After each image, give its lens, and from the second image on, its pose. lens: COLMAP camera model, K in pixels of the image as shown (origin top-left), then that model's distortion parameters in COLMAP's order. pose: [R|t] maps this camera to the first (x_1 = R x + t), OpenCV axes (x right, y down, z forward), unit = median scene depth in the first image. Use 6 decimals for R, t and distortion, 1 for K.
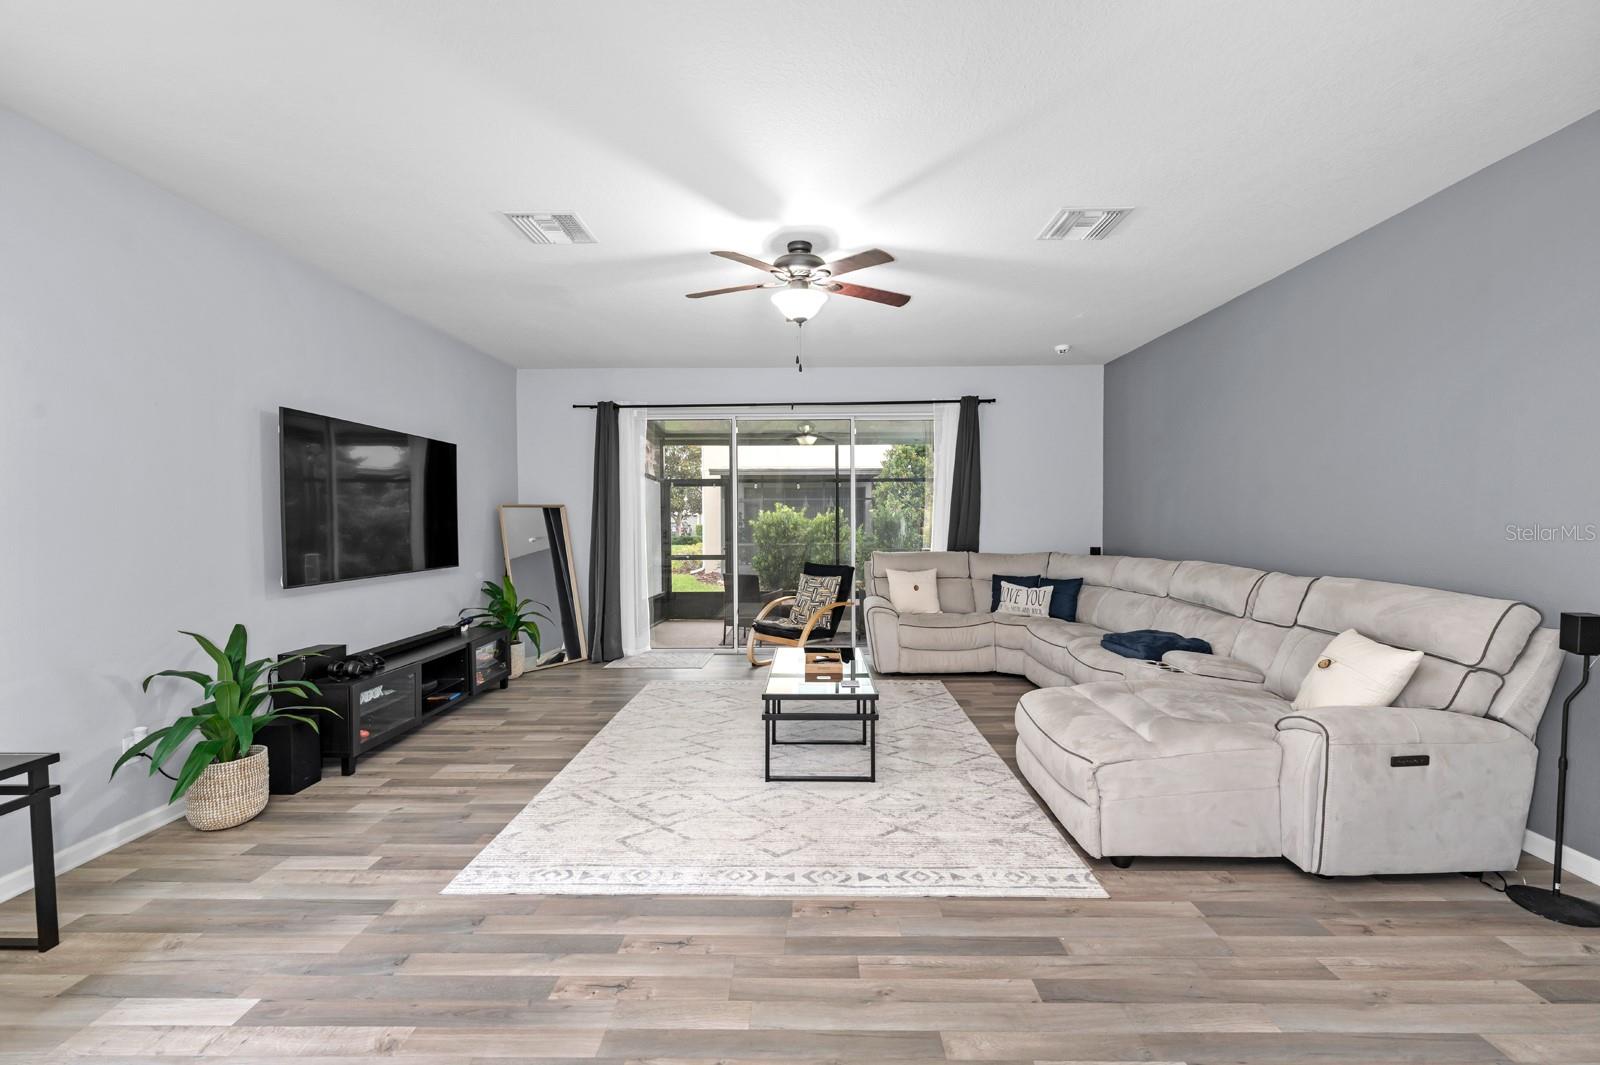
lens RADIAL K [[651.1, 0, 800.0], [0, 651.1, 532.5], [0, 0, 1]] dist [0.000162, -0.000506]
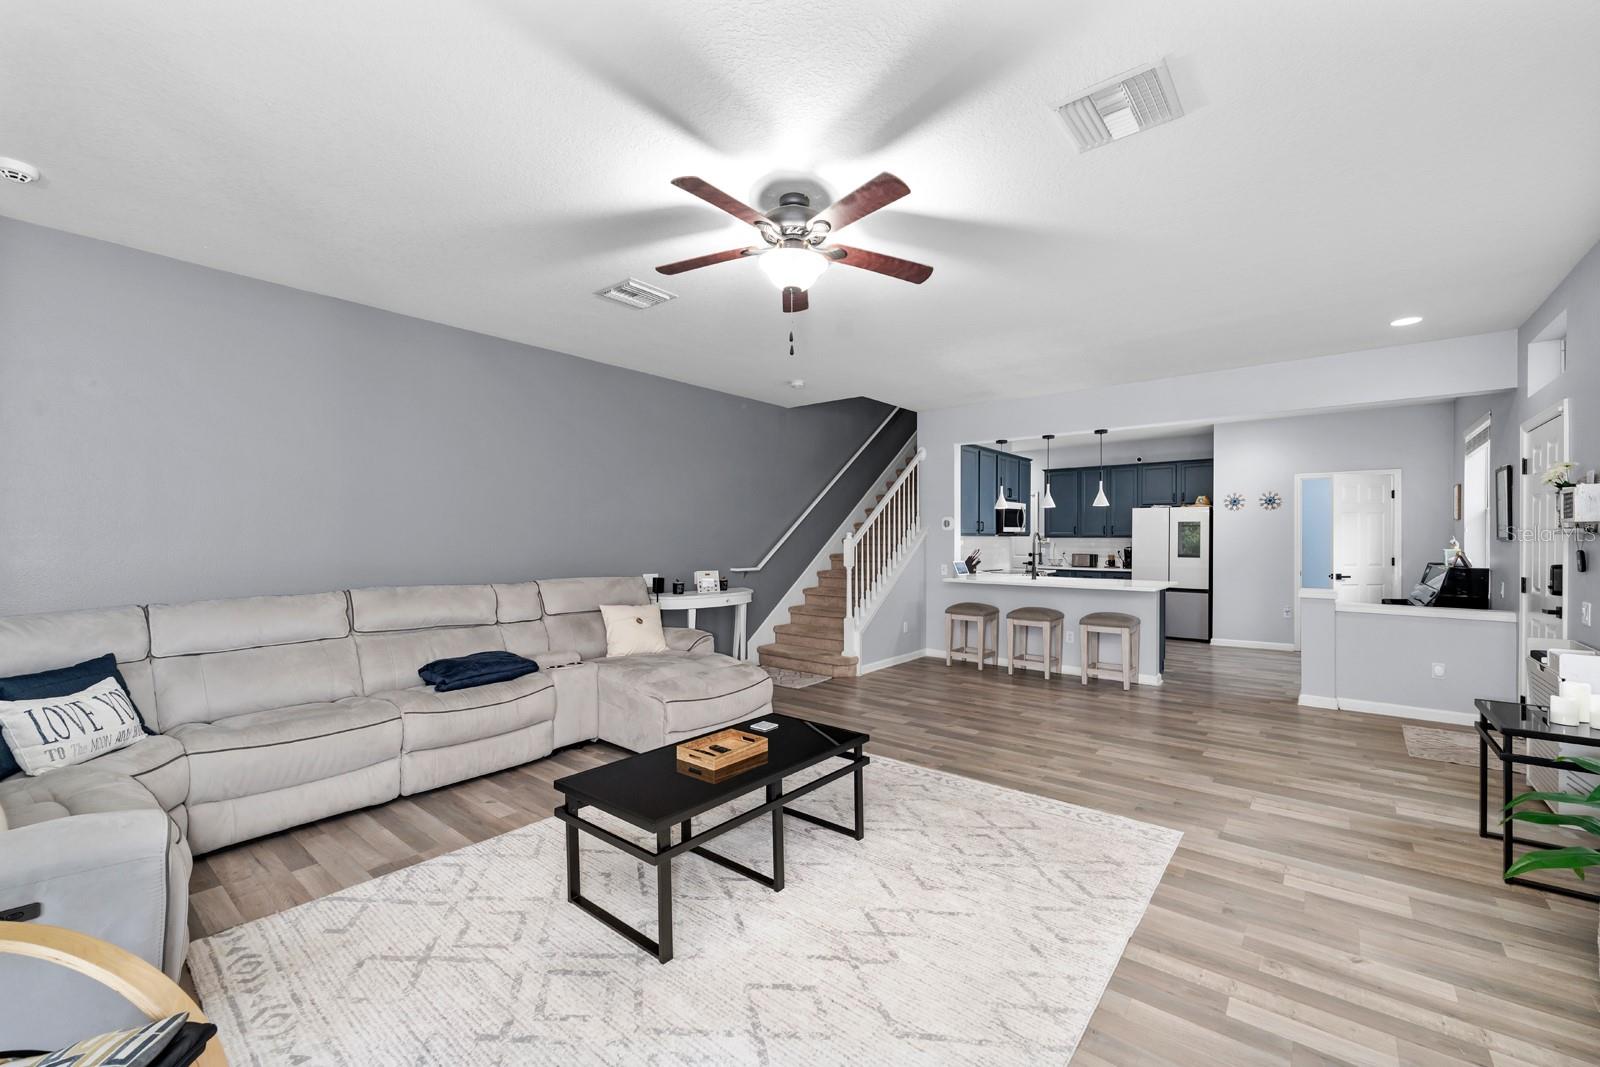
lens RADIAL K [[651.1, 0, 800.0], [0, 651.1, 533.5], [0, 0, 1]] dist [0.000162, -0.000506]
pose [[-0.785106, 0.010812, 0.619267, -0.713923], [0.021016, 0.999737, 0.009189, -0.054616], [-0.619005, 0.020229, -0.785127, 2.308402]]
